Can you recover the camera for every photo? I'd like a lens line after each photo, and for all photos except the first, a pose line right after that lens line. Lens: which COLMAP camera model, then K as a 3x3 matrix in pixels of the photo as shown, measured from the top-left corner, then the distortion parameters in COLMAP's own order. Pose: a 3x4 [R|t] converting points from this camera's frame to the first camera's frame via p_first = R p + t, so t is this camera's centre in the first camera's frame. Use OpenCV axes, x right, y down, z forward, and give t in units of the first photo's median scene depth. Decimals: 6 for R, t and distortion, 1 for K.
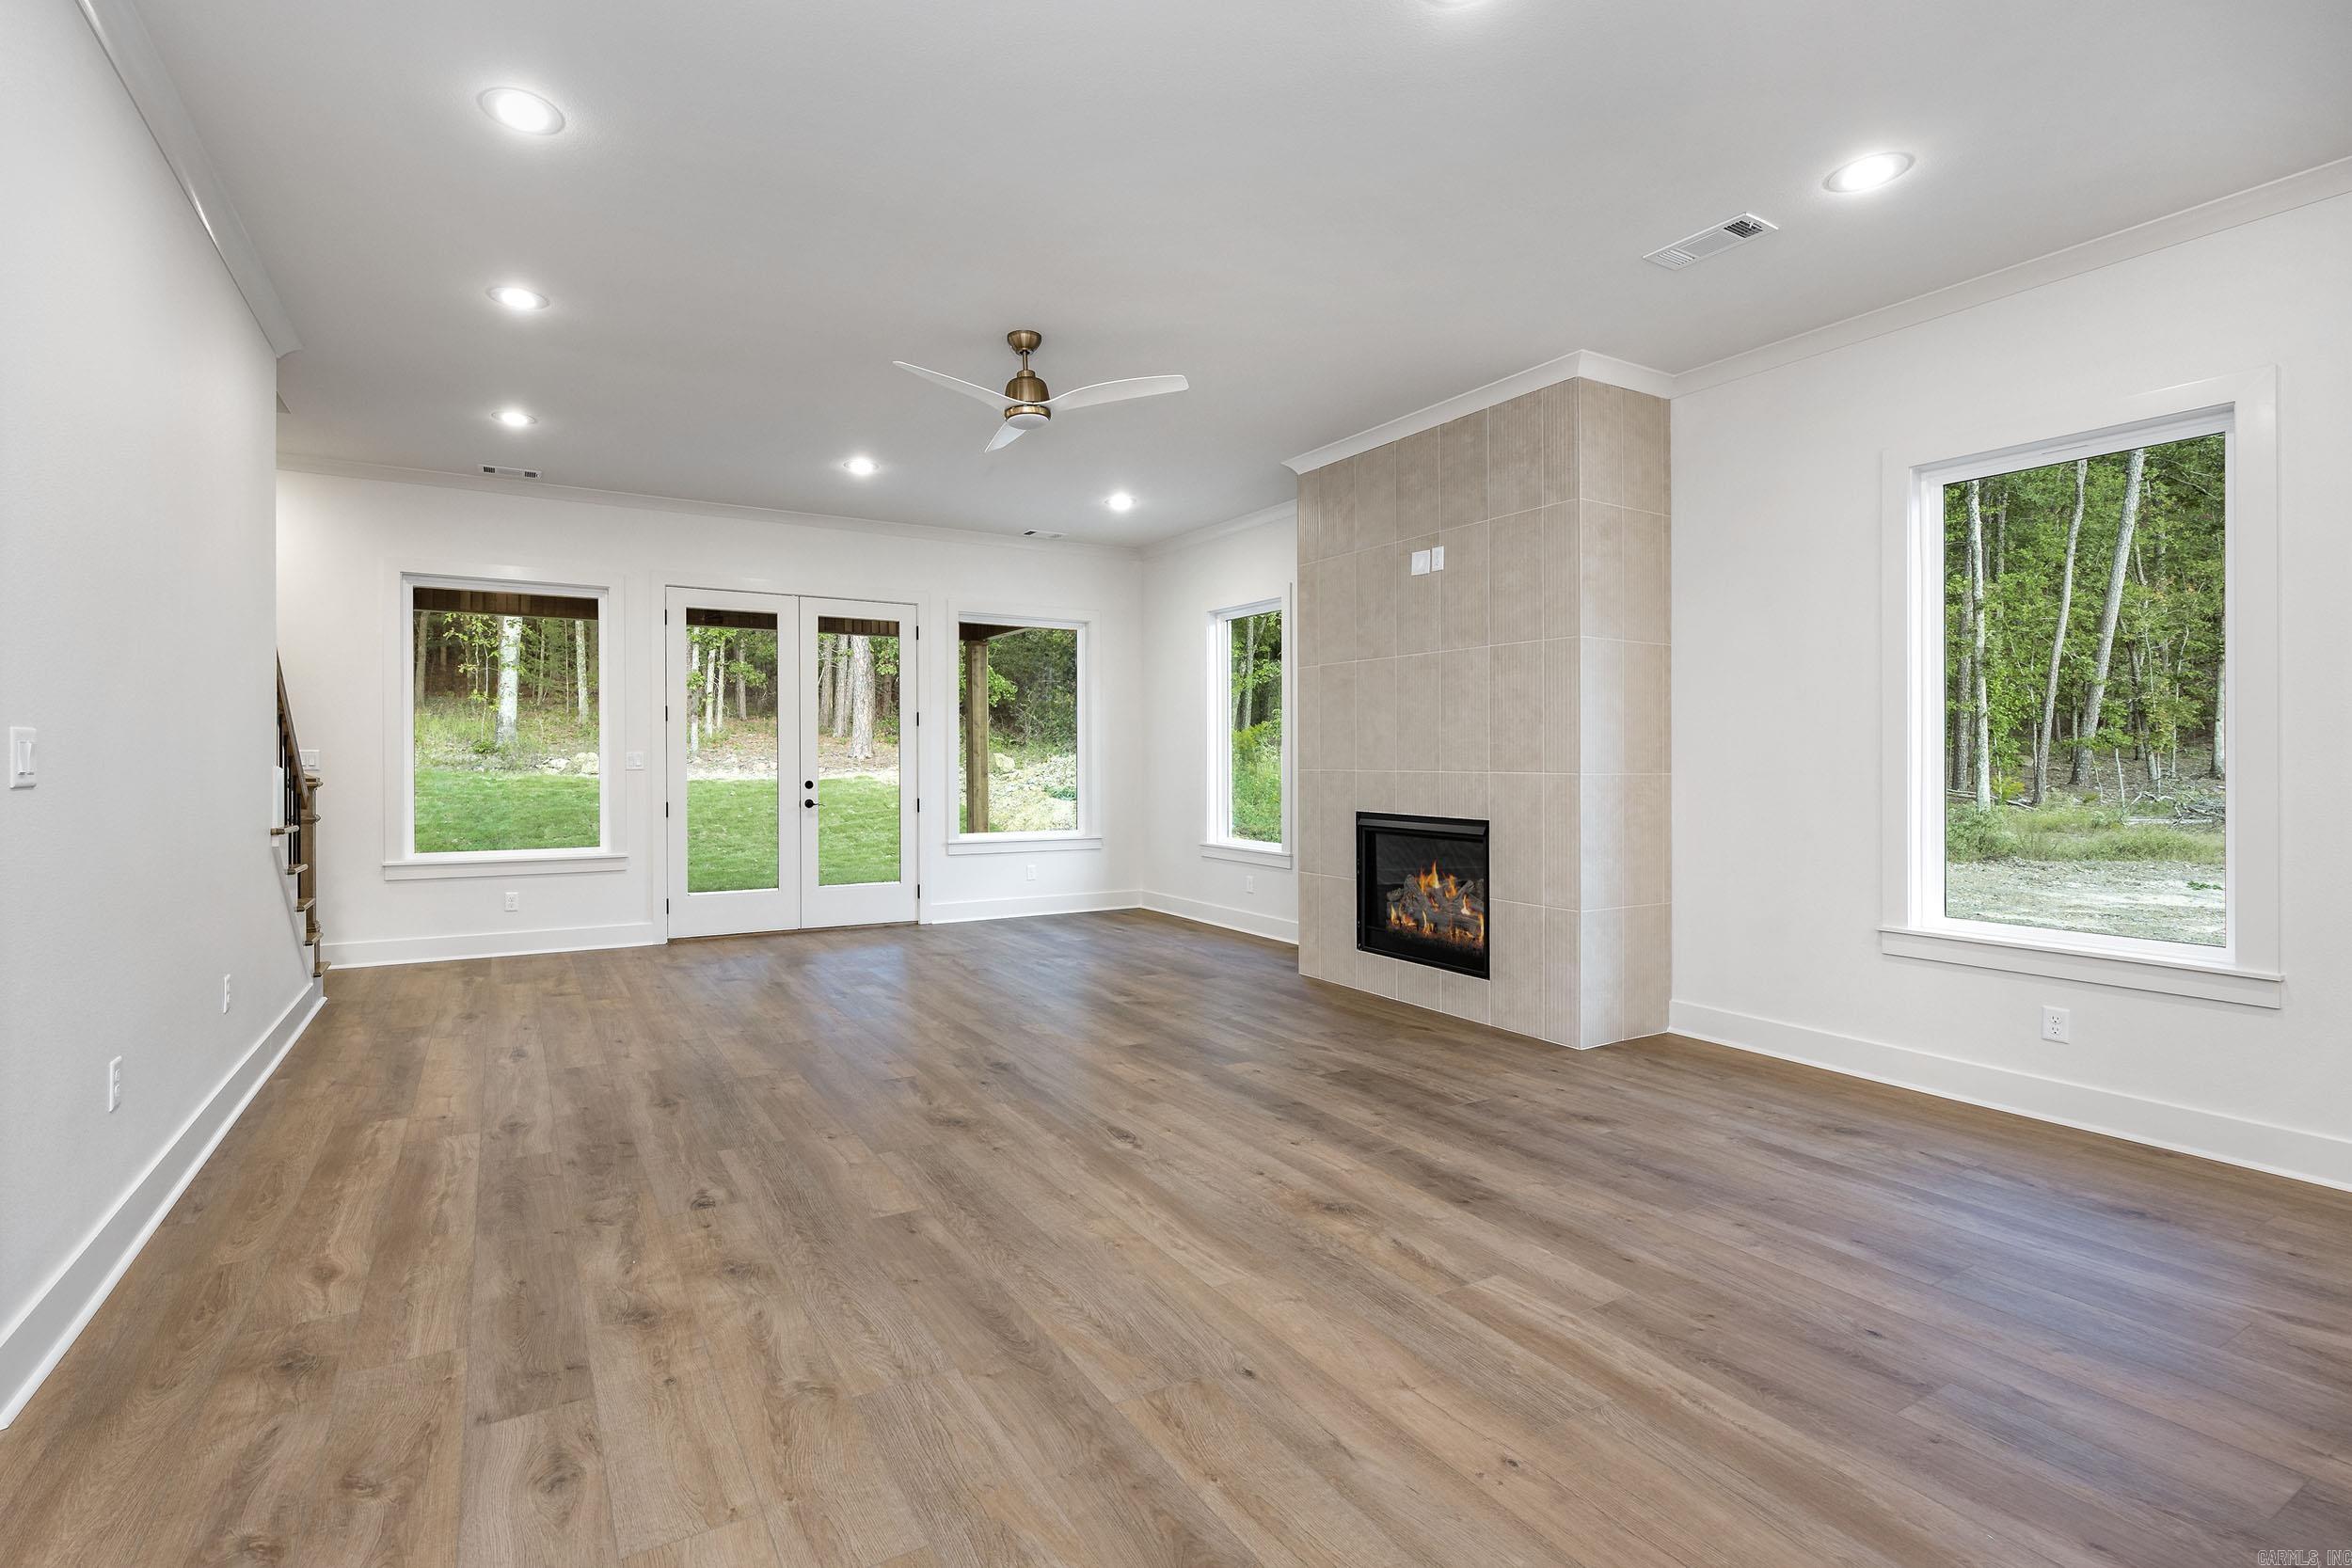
lens RADIAL K [[1035.0, 0, 1176.7], [0, 1035.0, 754.9], [0, 0, 1]] dist [0.000306, -0.000013]
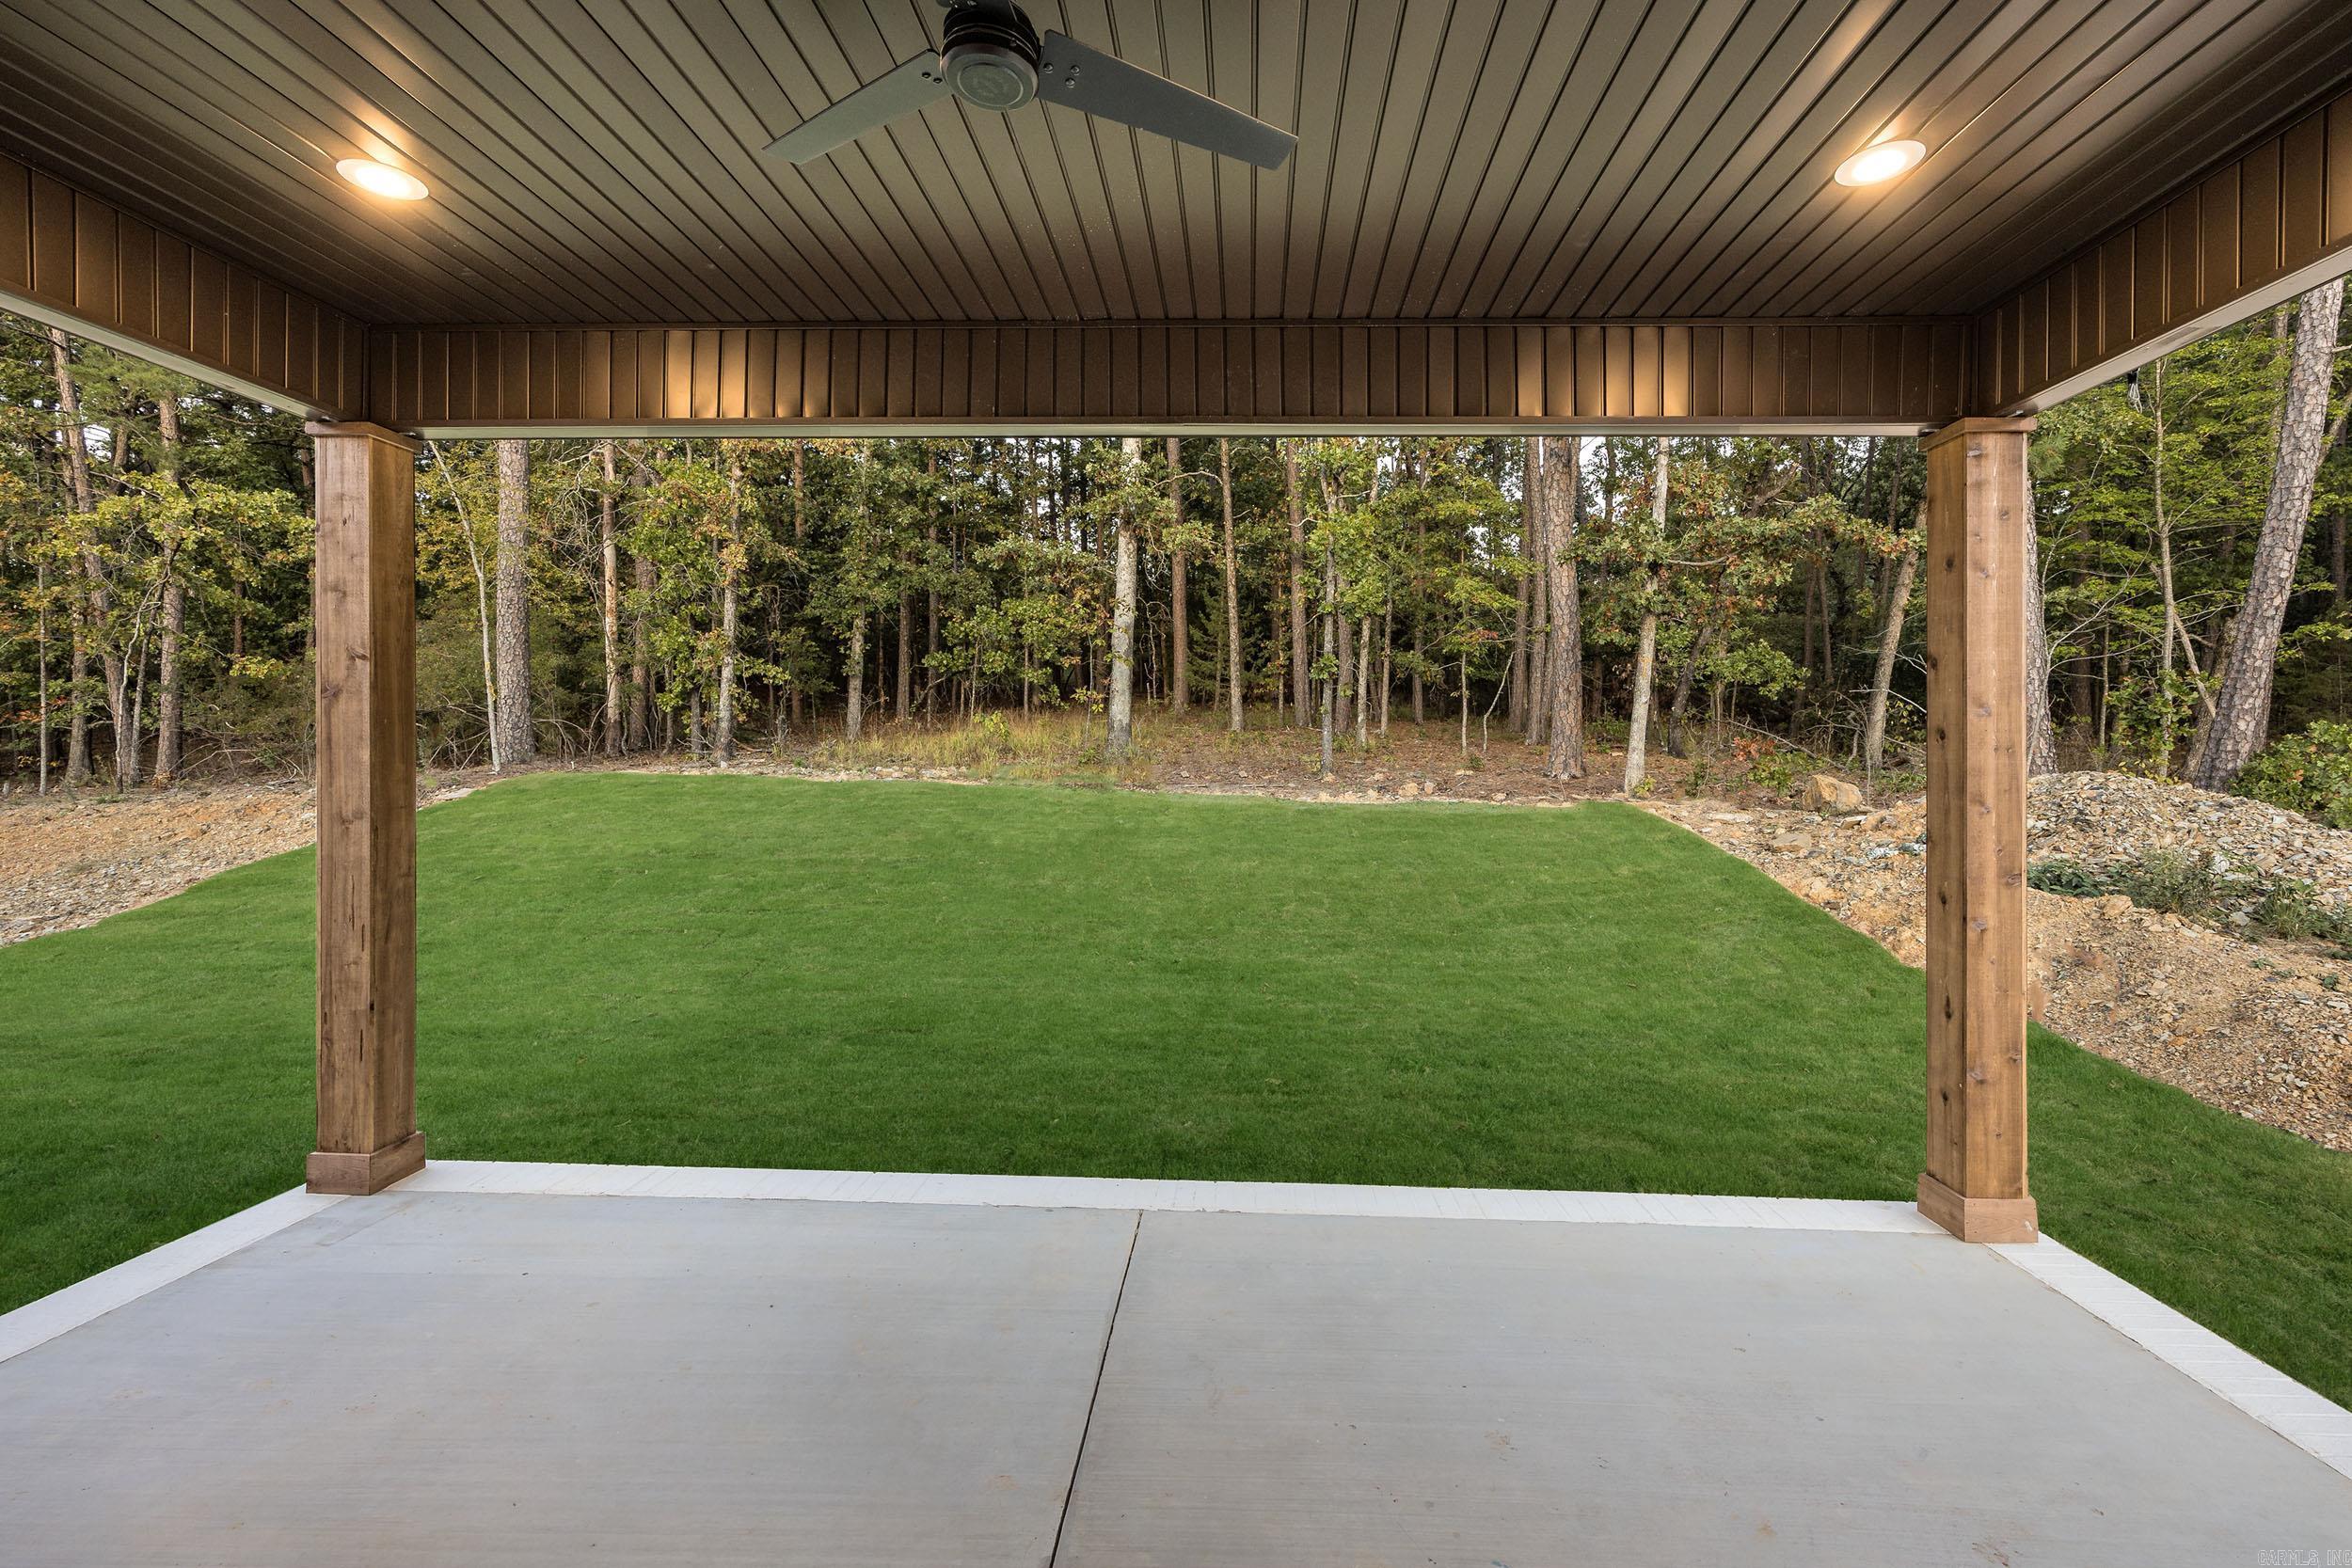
lens RADIAL K [[1035.0, 0, 1176.7], [0, 1035.0, 754.9], [0, 0, 1]] dist [0.000306, -0.000013]
pose [[0.794860, 0.005301, -0.606770, -0.094469], [-0.010502, 0.999932, -0.005022, -0.004722], [0.606702, 0.010364, 0.794862, 0.304991]]
